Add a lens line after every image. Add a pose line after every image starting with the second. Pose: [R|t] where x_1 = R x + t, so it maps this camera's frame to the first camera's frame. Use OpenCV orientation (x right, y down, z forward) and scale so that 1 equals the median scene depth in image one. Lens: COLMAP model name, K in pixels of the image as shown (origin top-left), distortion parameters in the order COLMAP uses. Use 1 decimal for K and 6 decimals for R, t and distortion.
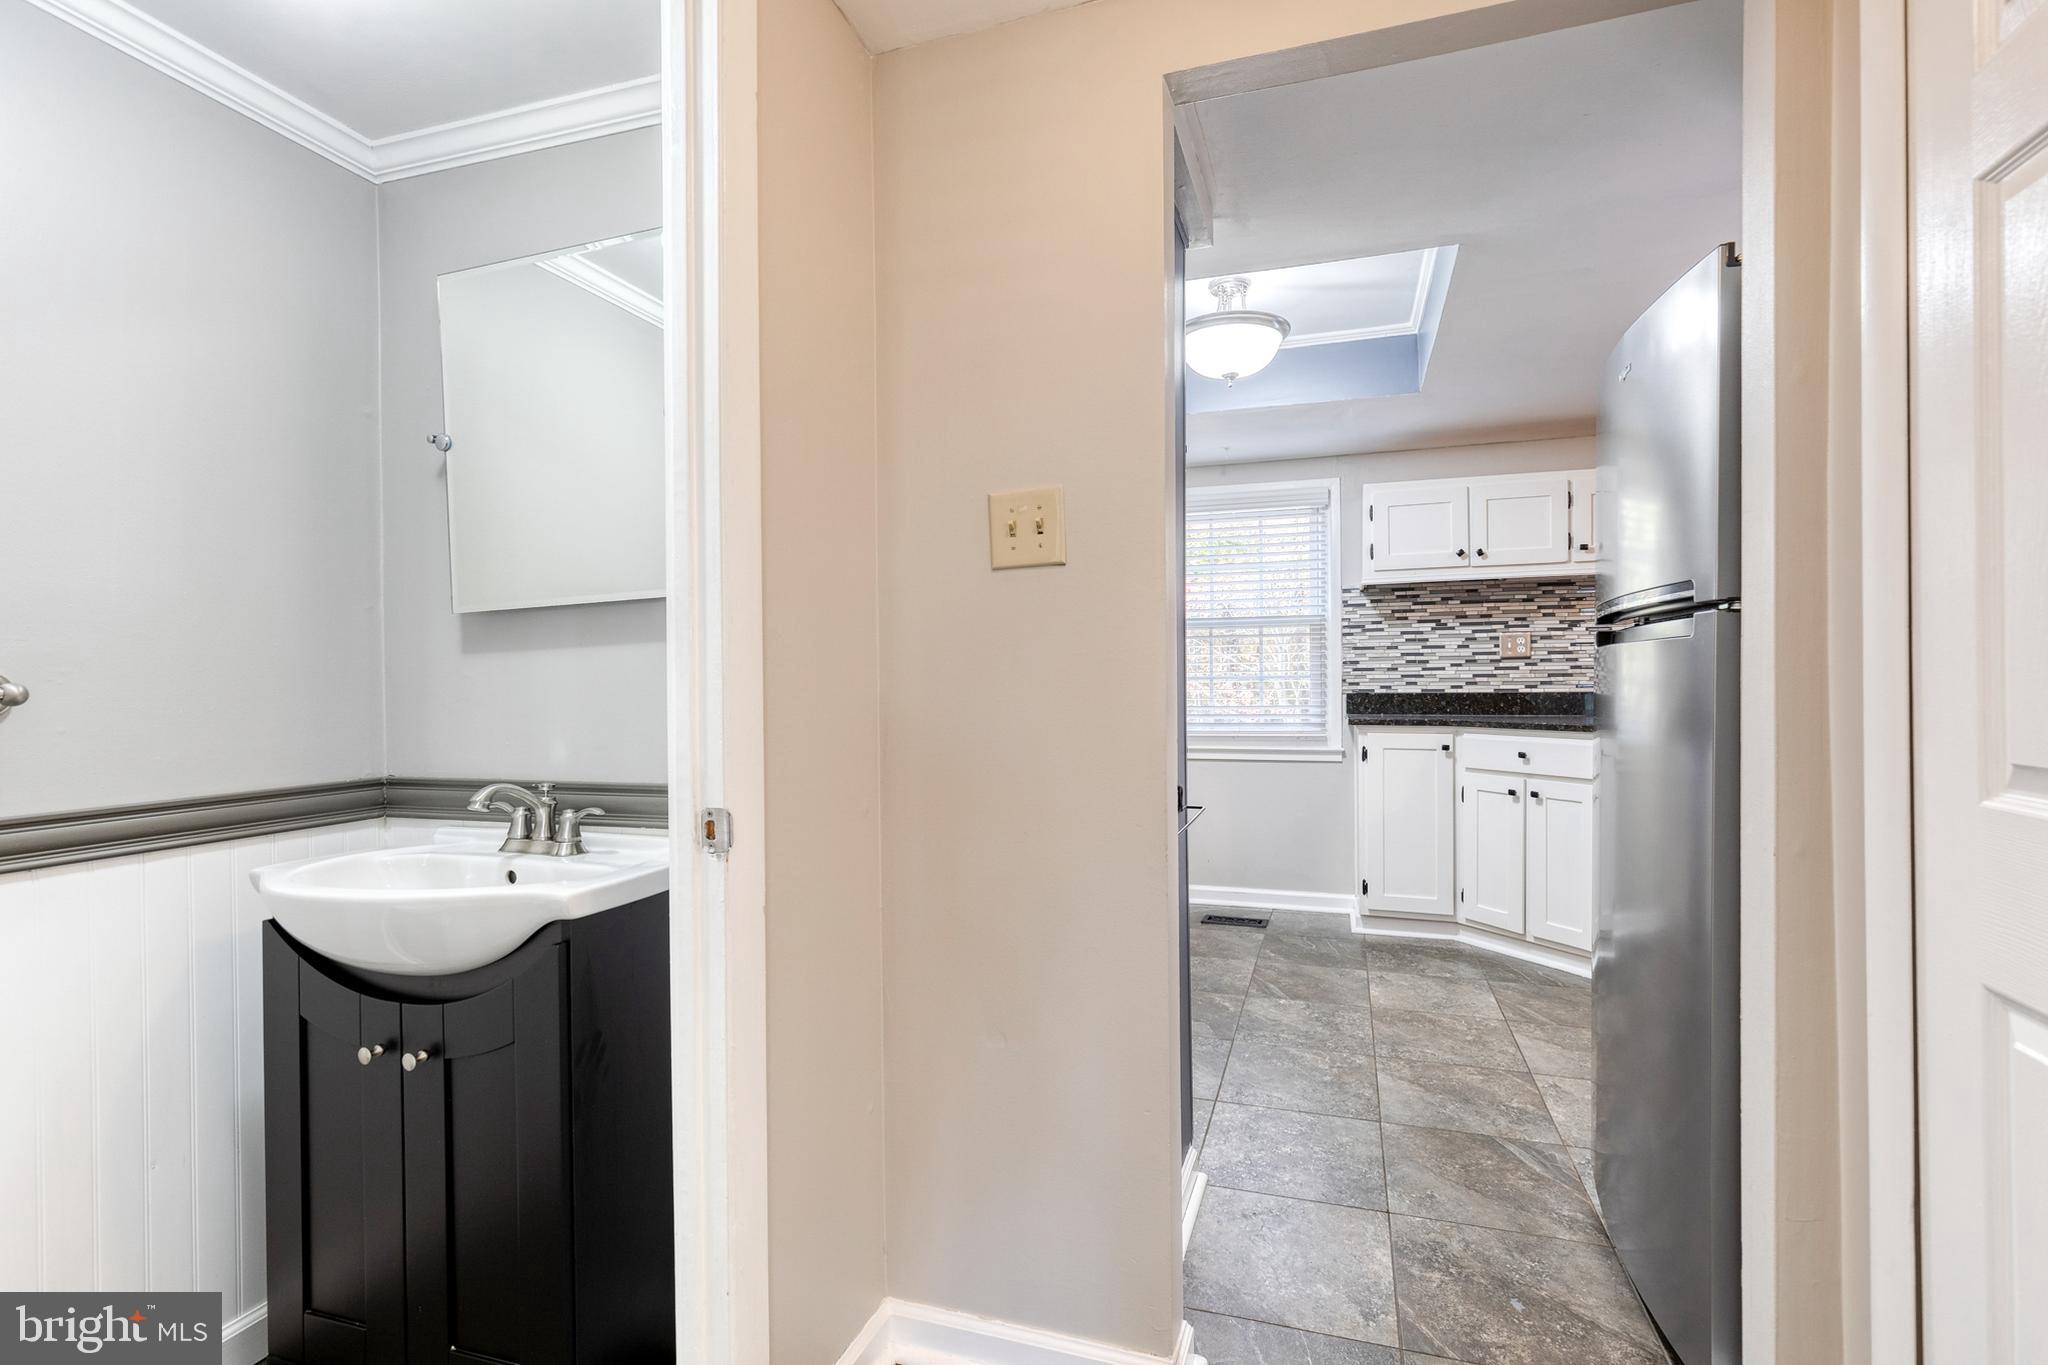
lens RADIAL K [[923.8, 0, 1045.4], [0, 923.8, 684.5], [0, 0, 1]] dist [0.012057, -0.000411]
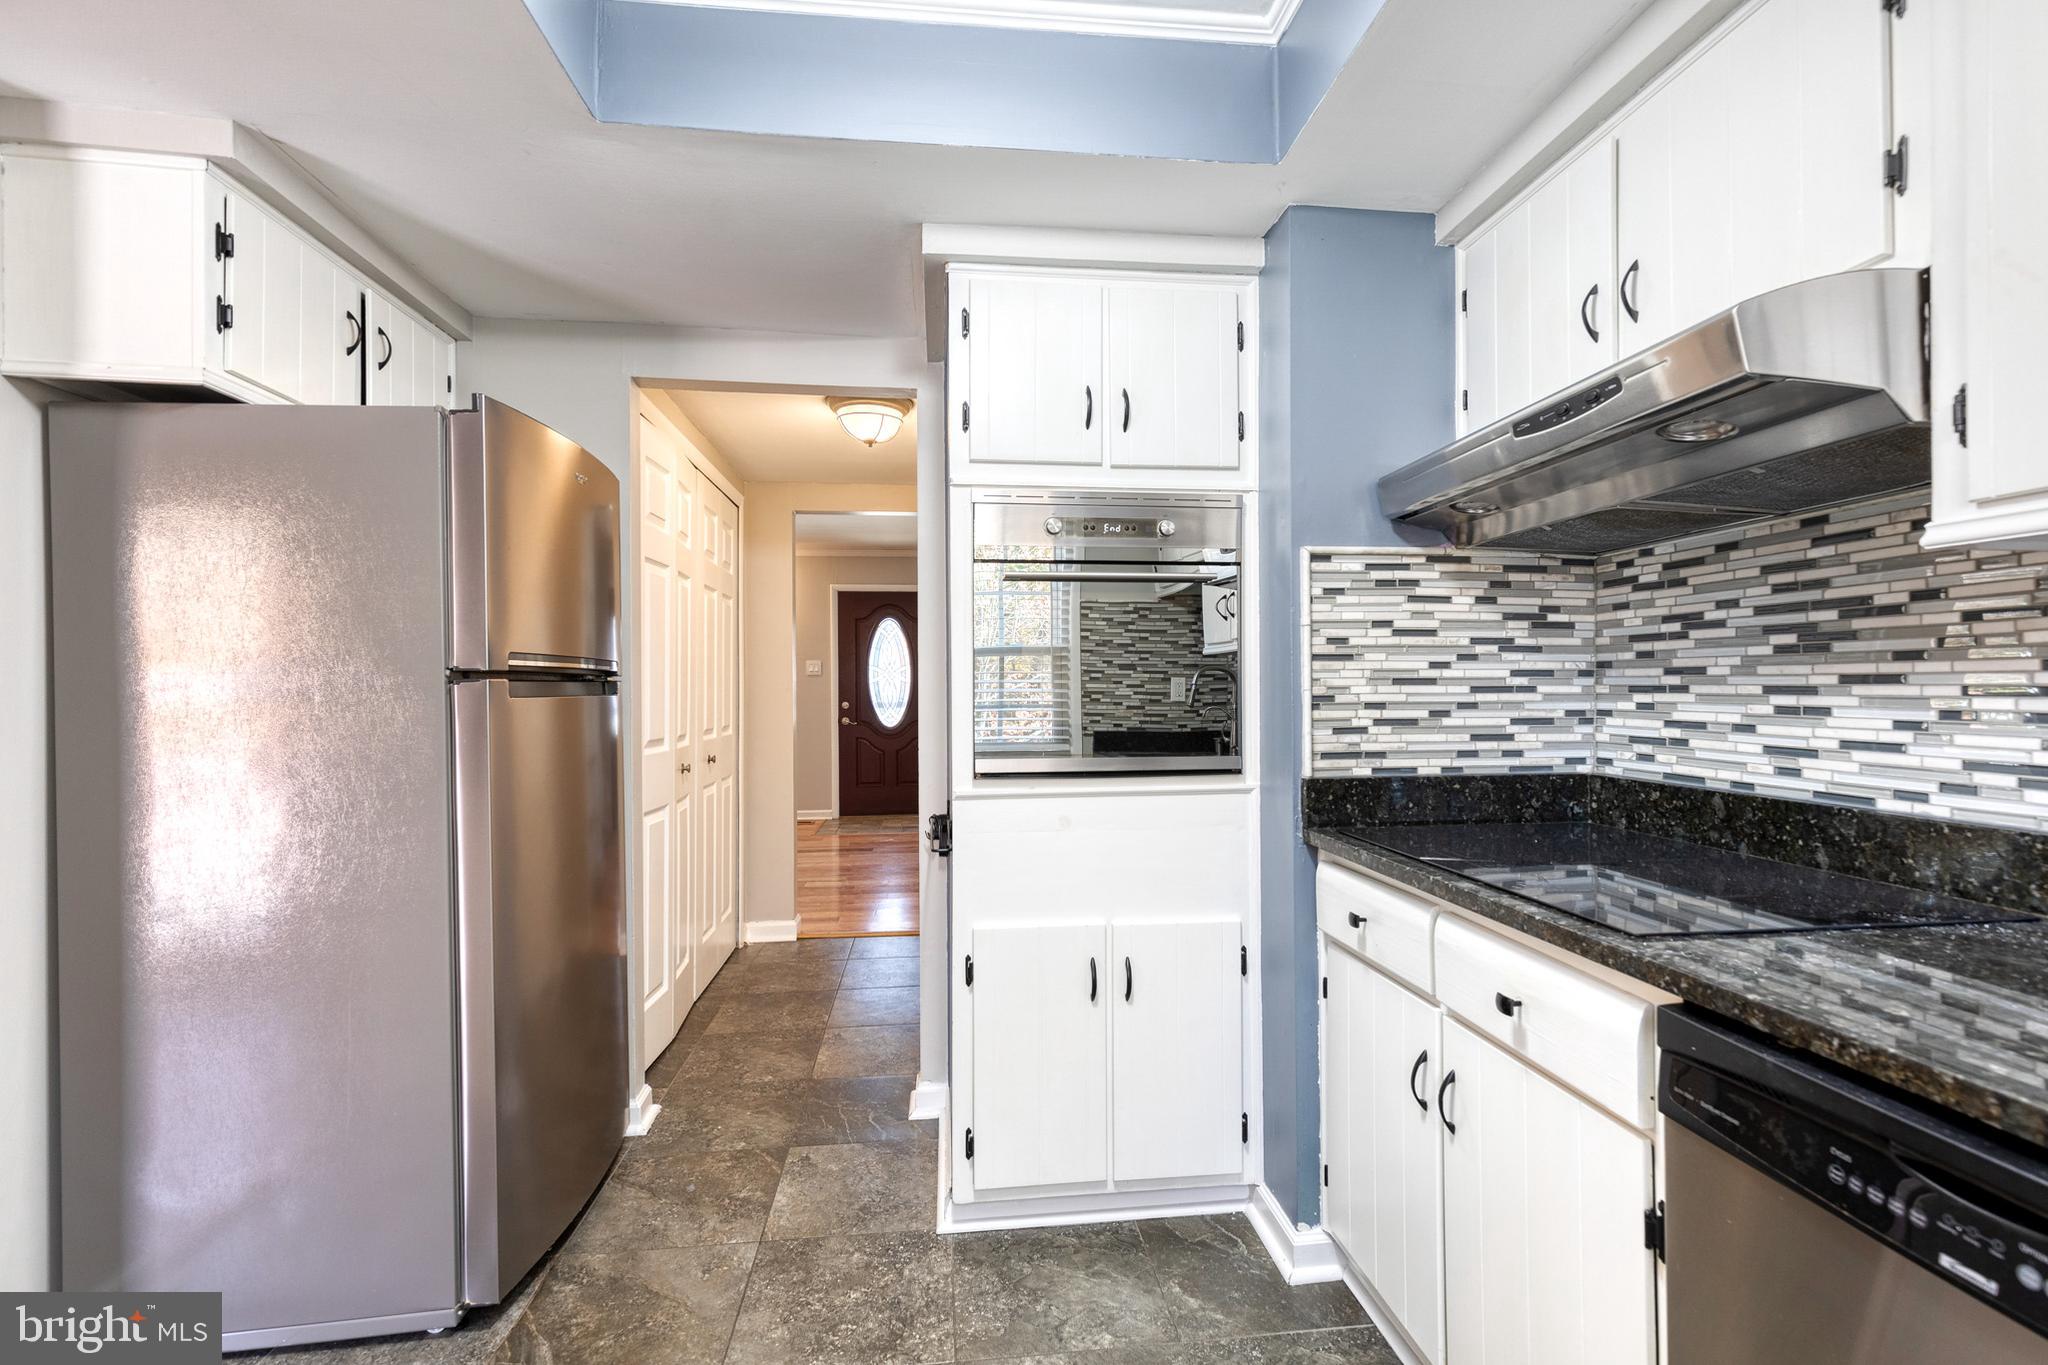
lens RADIAL K [[923.8, 0, 1045.4], [0, 923.8, 684.5], [0, 0, 1]] dist [0.012057, -0.000411]
pose [[-0.907800, 0.010850, -0.419262, 0.229879], [0.008818, 0.999938, 0.006783, -0.023882], [0.419310, 0.002460, -0.907840, 0.935683]]
